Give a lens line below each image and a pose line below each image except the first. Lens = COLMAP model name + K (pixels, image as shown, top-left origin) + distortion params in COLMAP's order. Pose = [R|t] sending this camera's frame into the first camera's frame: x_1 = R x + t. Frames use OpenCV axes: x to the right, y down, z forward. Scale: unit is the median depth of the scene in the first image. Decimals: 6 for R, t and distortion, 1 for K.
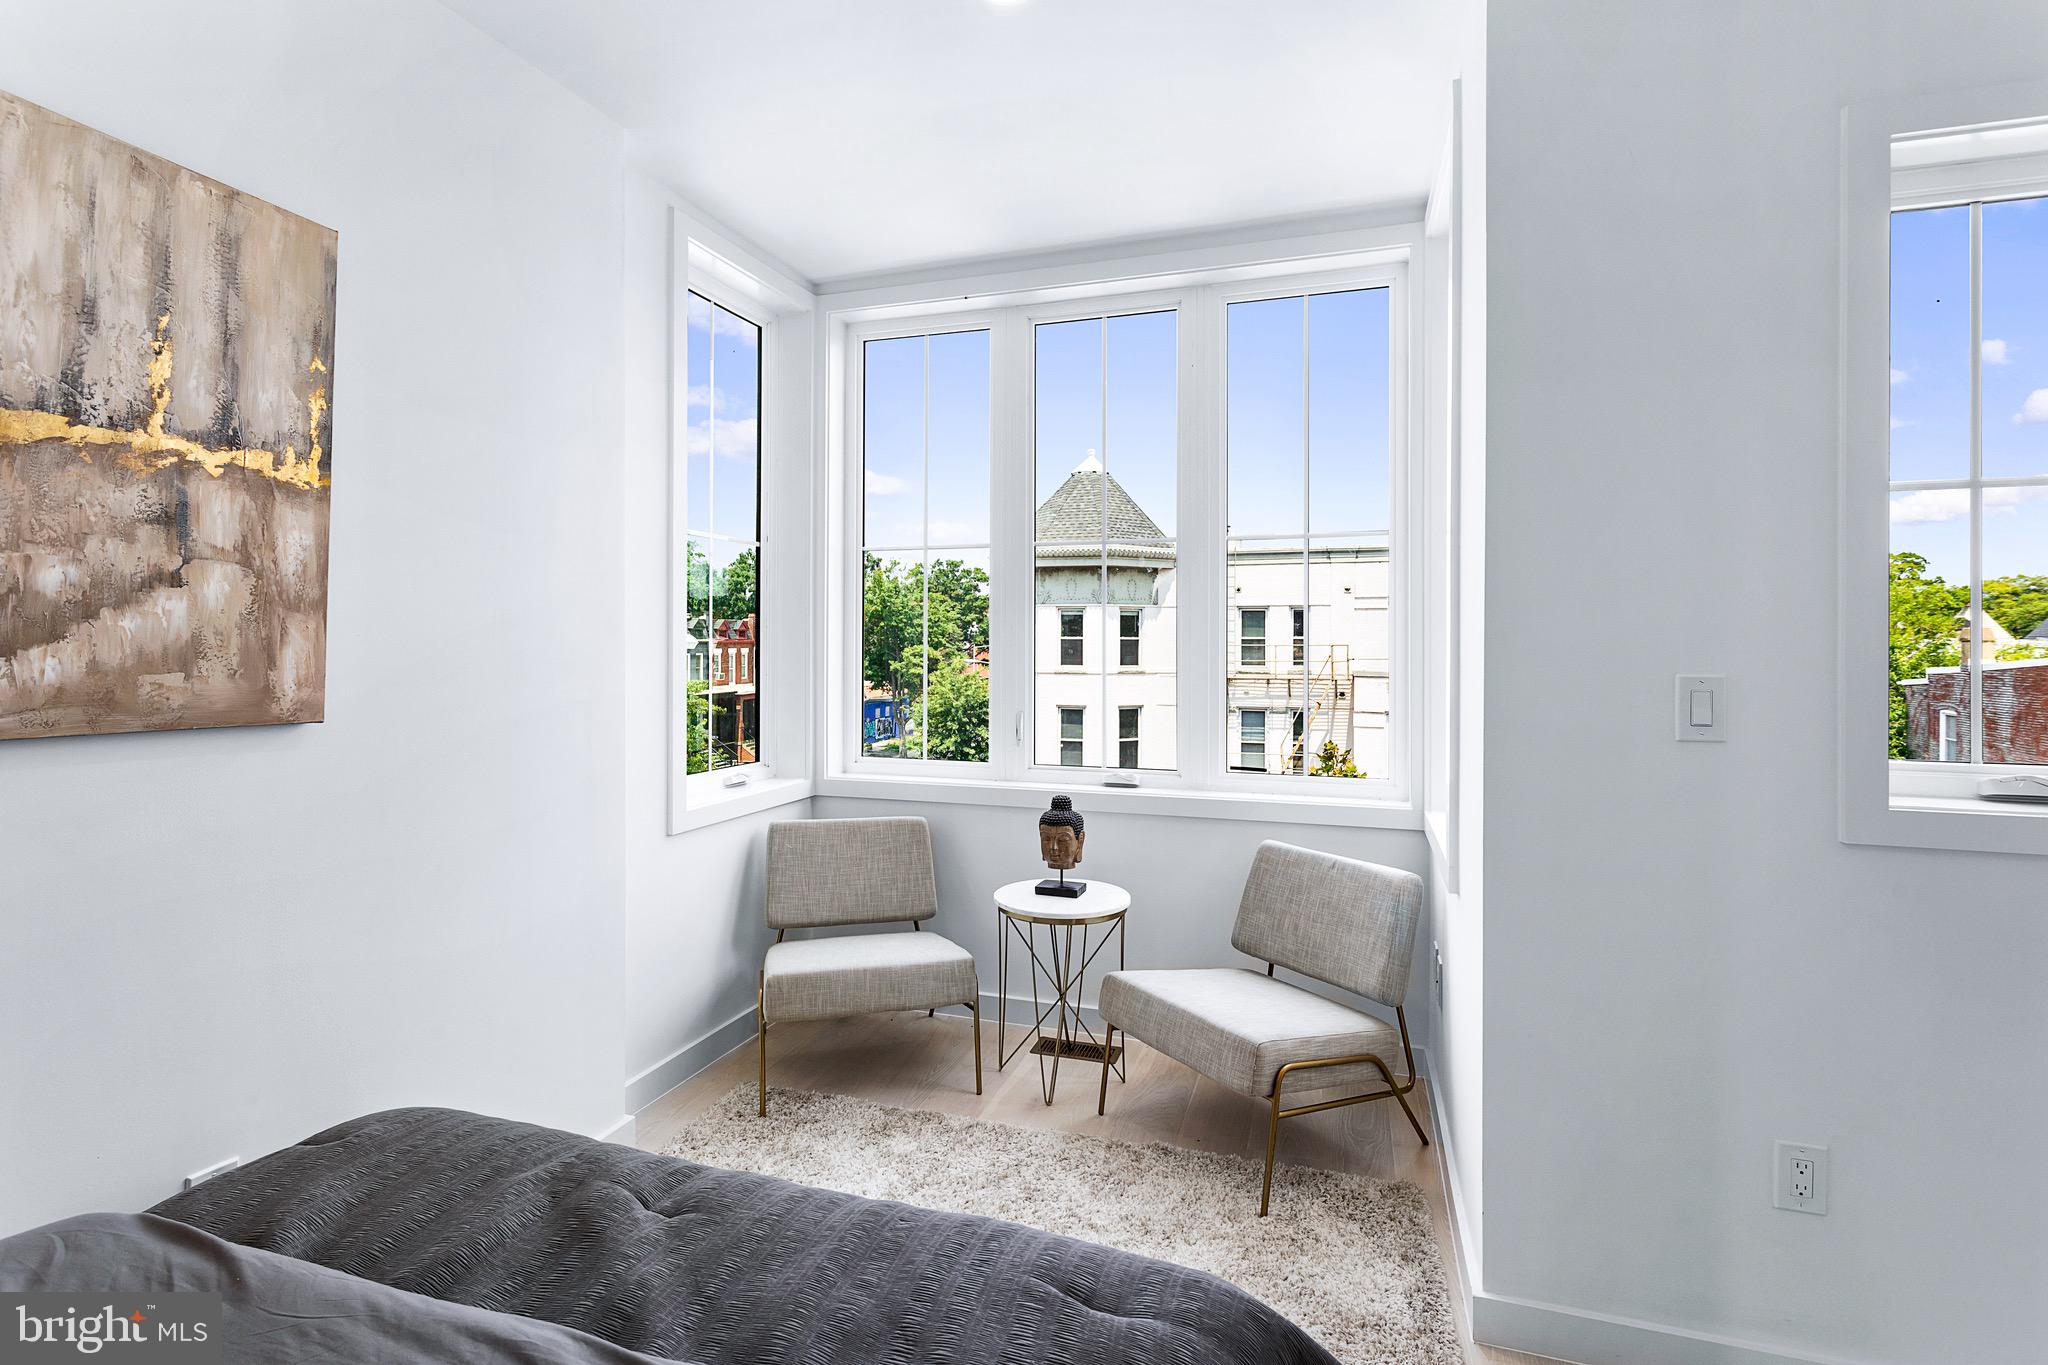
lens RADIAL K [[988.7, 0, 1040.7], [0, 988.7, 644.1], [0, 0, 1]] dist [-0.001613, 0.001061]
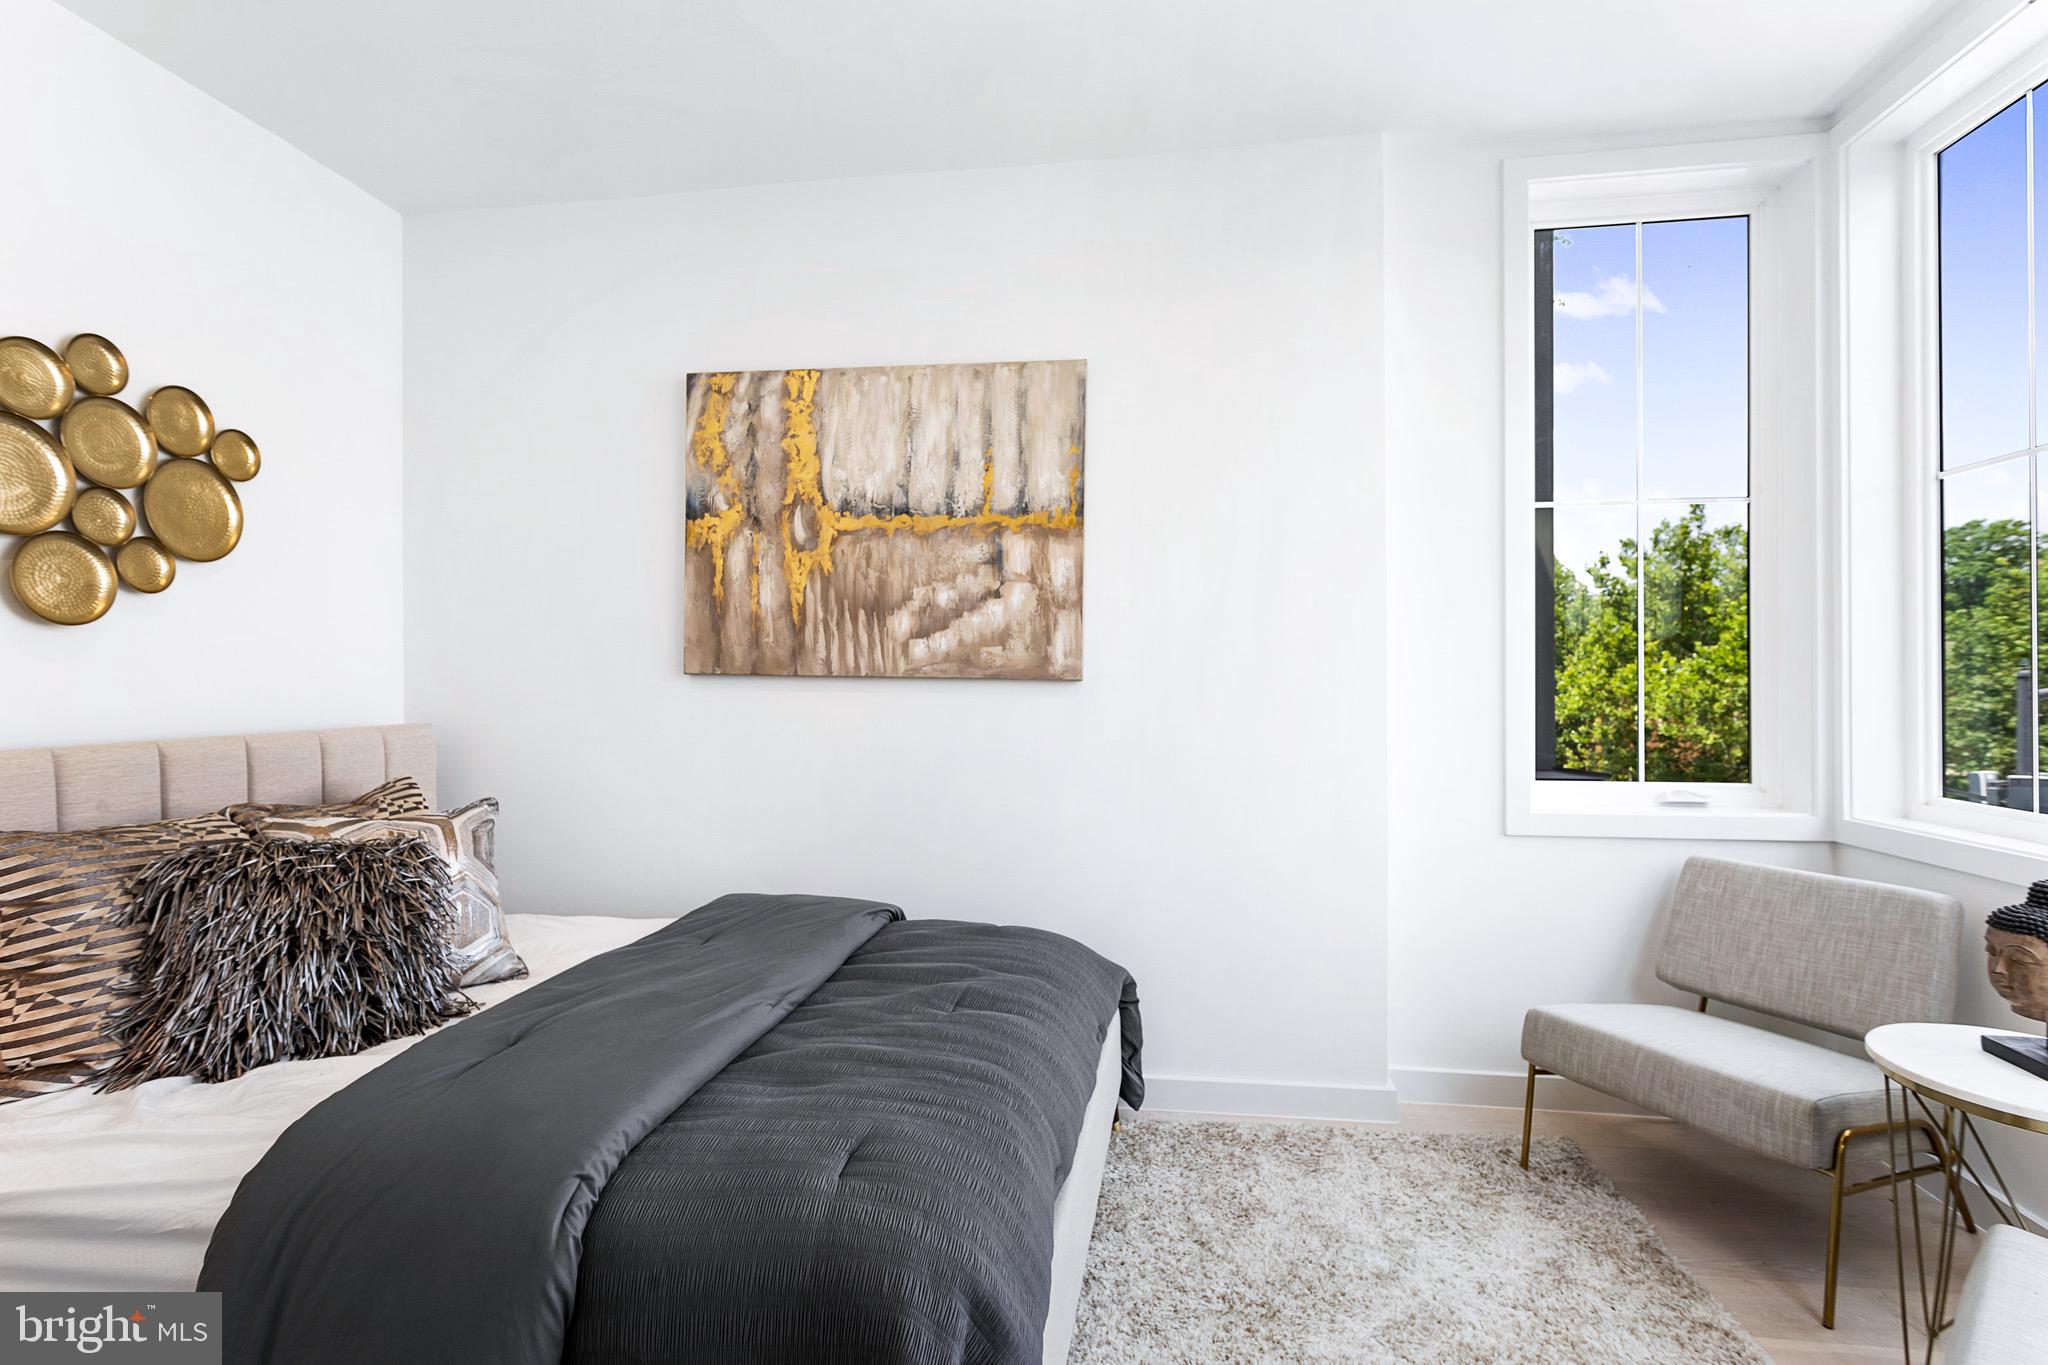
lens RADIAL K [[988.7, 0, 1028.5], [0, 988.7, 681.9], [0, 0, 1]] dist [-0.001613, 0.001061]
pose [[0.156244, -0.001837, -0.987717, 0.862678], [0.000972, 0.999998, -0.001706, 0.092423], [0.987718, -0.000693, 0.156246, 0.744183]]
